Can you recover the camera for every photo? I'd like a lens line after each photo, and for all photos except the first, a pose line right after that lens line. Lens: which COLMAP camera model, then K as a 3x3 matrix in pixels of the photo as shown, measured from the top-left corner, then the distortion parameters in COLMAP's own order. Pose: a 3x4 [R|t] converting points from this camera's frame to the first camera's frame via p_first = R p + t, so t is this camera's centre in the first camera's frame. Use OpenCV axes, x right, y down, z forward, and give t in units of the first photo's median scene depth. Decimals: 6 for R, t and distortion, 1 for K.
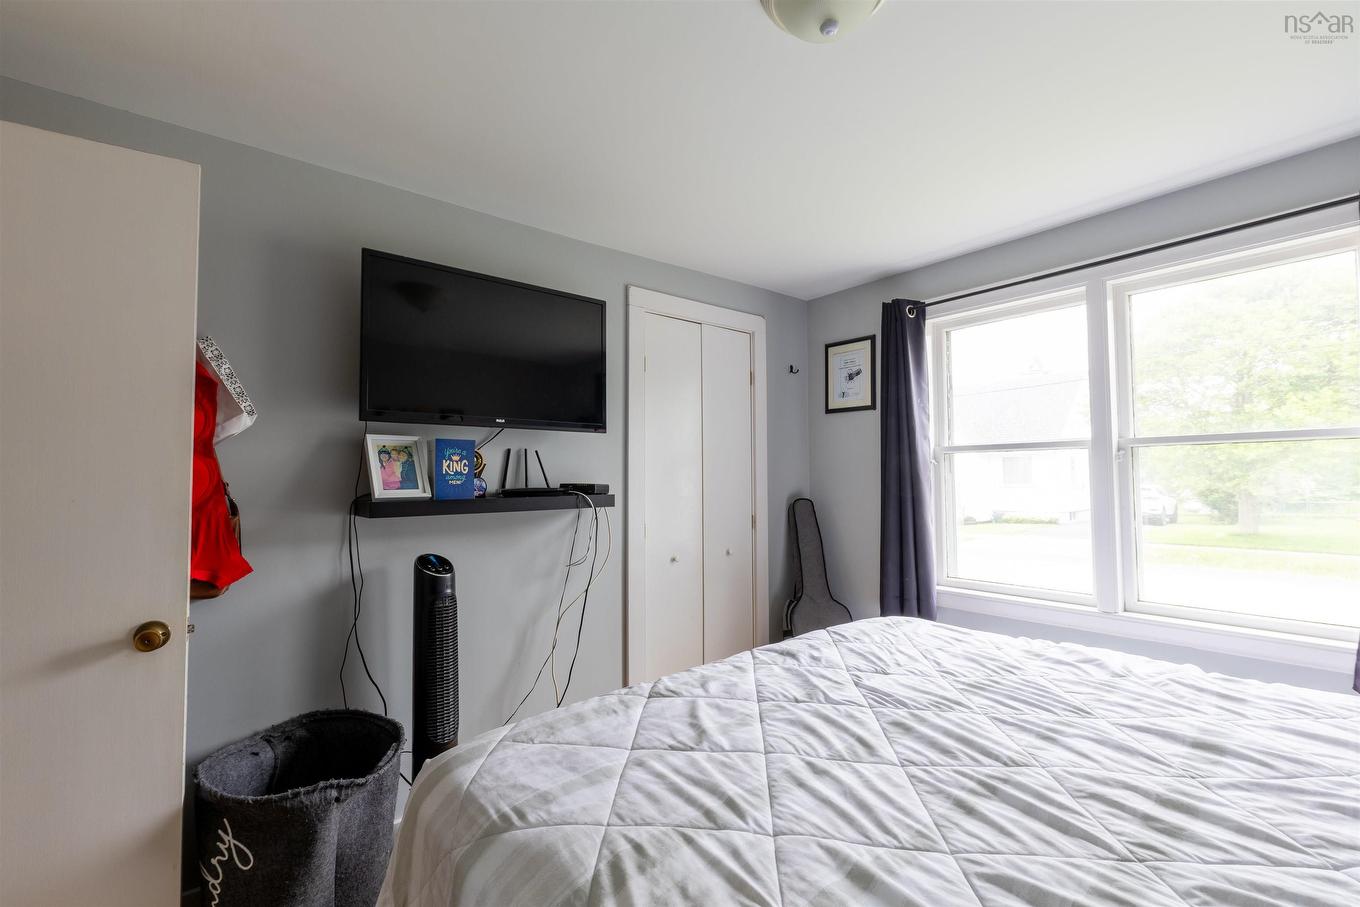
lens RADIAL K [[593.3, 0, 675.8], [0, 593.3, 461.4], [0, 0, 1]] dist [0.000130, 0.000217]
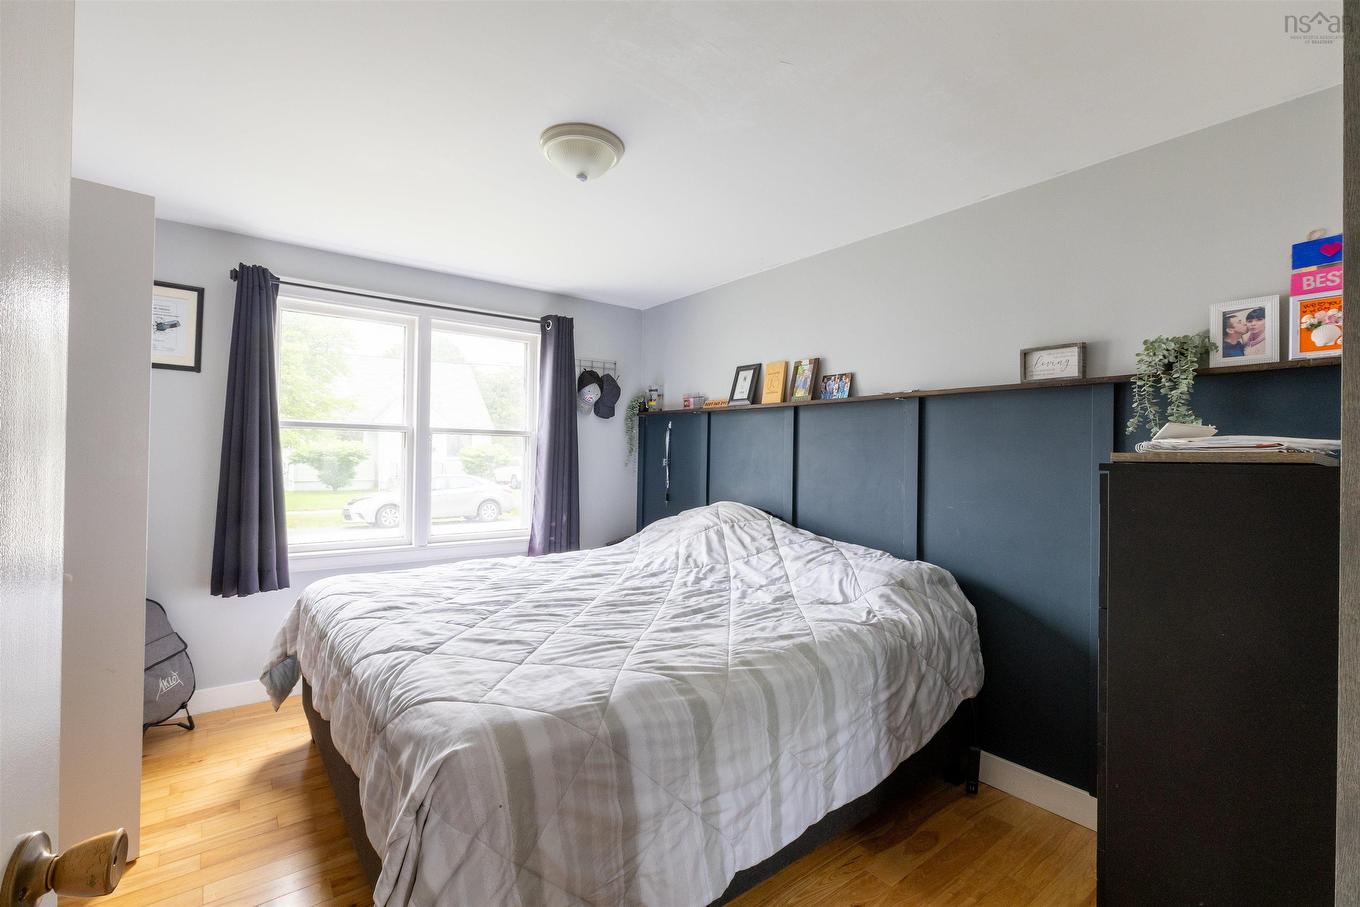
lens RADIAL K [[593.3, 0, 676.9], [0, 593.3, 452.3], [0, 0, 1]] dist [0.000130, 0.000217]
pose [[0.036502, 0.014838, 0.999223, -1.341184], [-0.041058, 0.999068, -0.013336, 0.037558], [-0.998490, -0.040540, 0.037077, 0.641121]]
